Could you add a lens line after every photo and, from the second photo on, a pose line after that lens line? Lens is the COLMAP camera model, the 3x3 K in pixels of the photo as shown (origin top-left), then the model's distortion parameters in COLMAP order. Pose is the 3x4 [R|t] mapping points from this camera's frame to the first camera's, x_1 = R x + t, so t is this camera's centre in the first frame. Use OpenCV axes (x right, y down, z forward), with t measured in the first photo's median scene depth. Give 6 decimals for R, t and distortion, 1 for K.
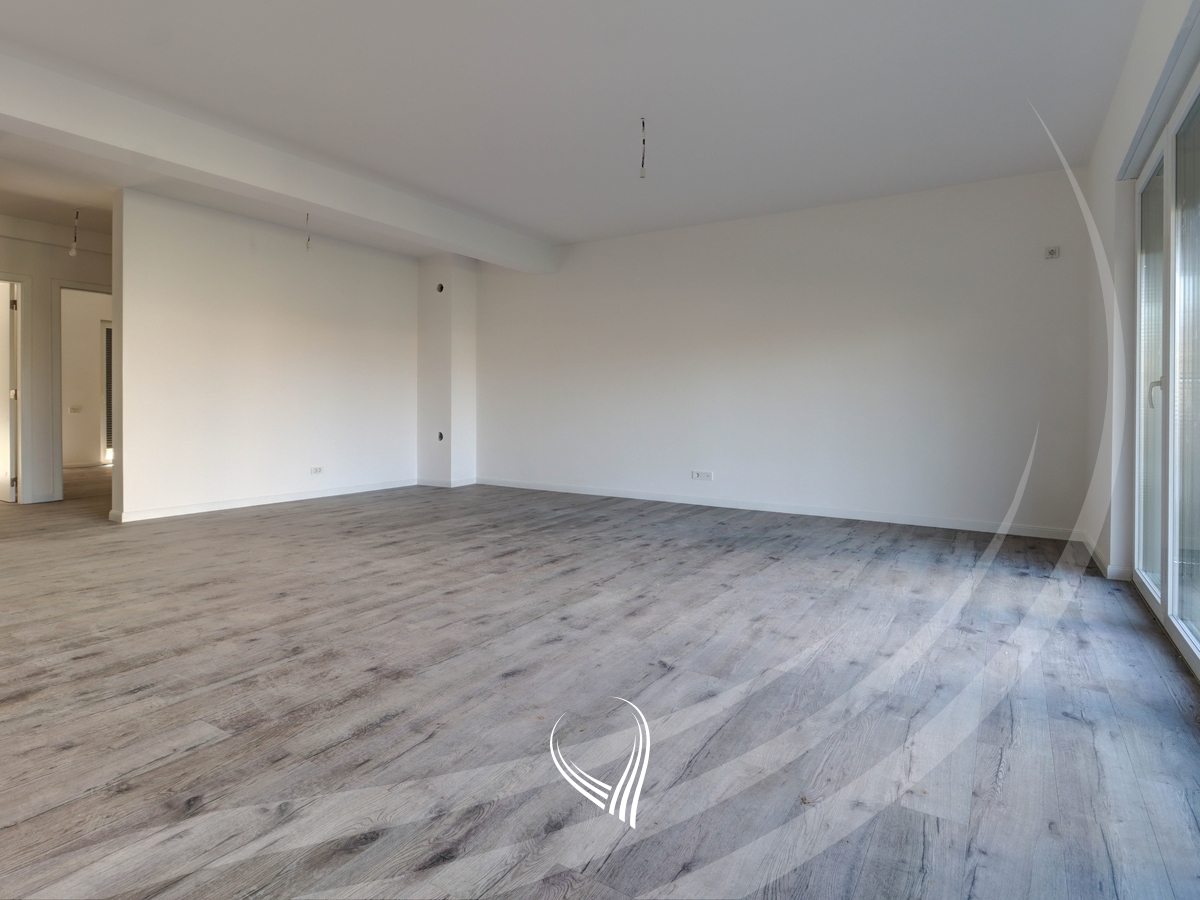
lens RADIAL K [[642.0, 0, 598.7], [0, 642.0, 414.8], [0, 0, 1]] dist [0.002182, -0.015647]
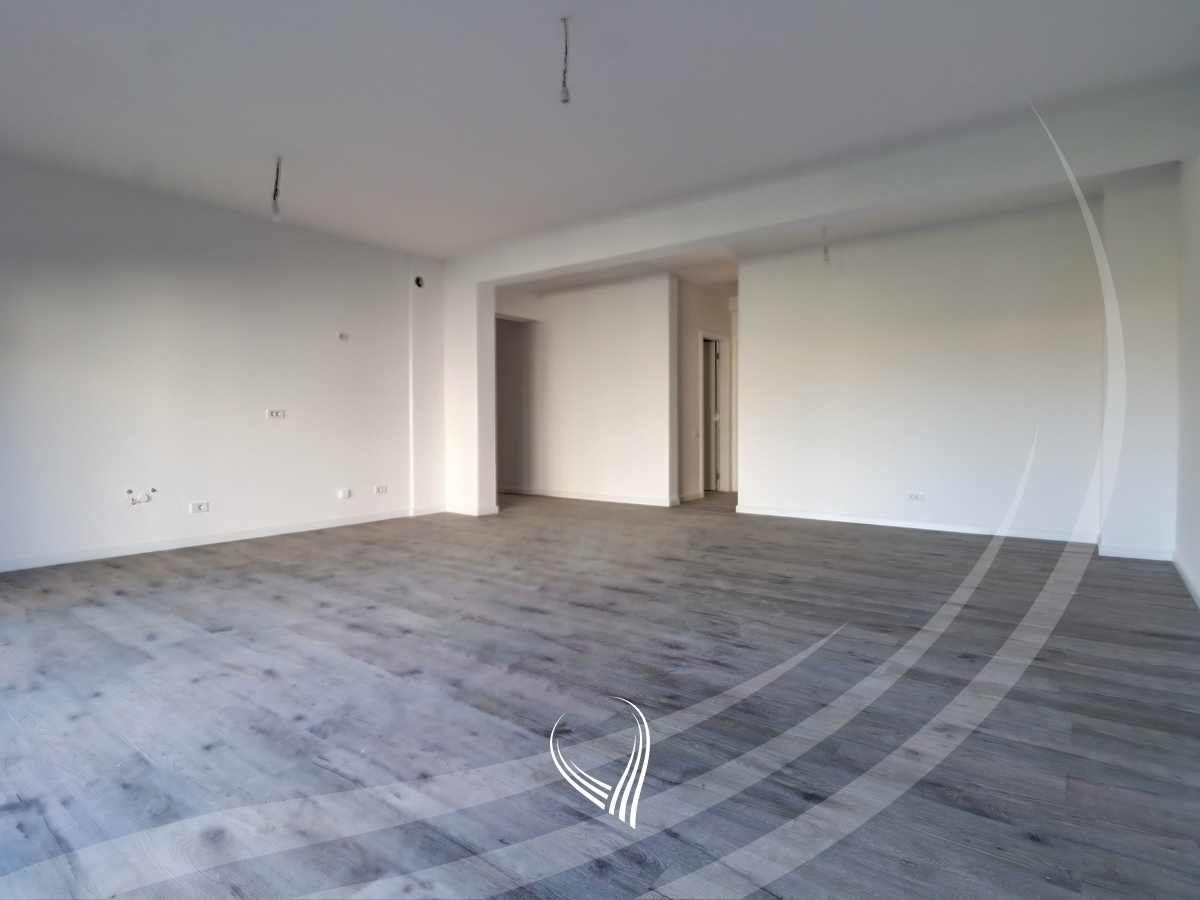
lens RADIAL K [[642.0, 0, 598.7], [0, 642.0, 414.8], [0, 0, 1]] dist [0.002182, -0.015647]
pose [[-0.075697, -0.017807, -0.996972, 1.033743], [-0.013485, 0.999767, -0.016833, -0.007140], [0.997040, 0.012170, -0.075919, 1.464050]]
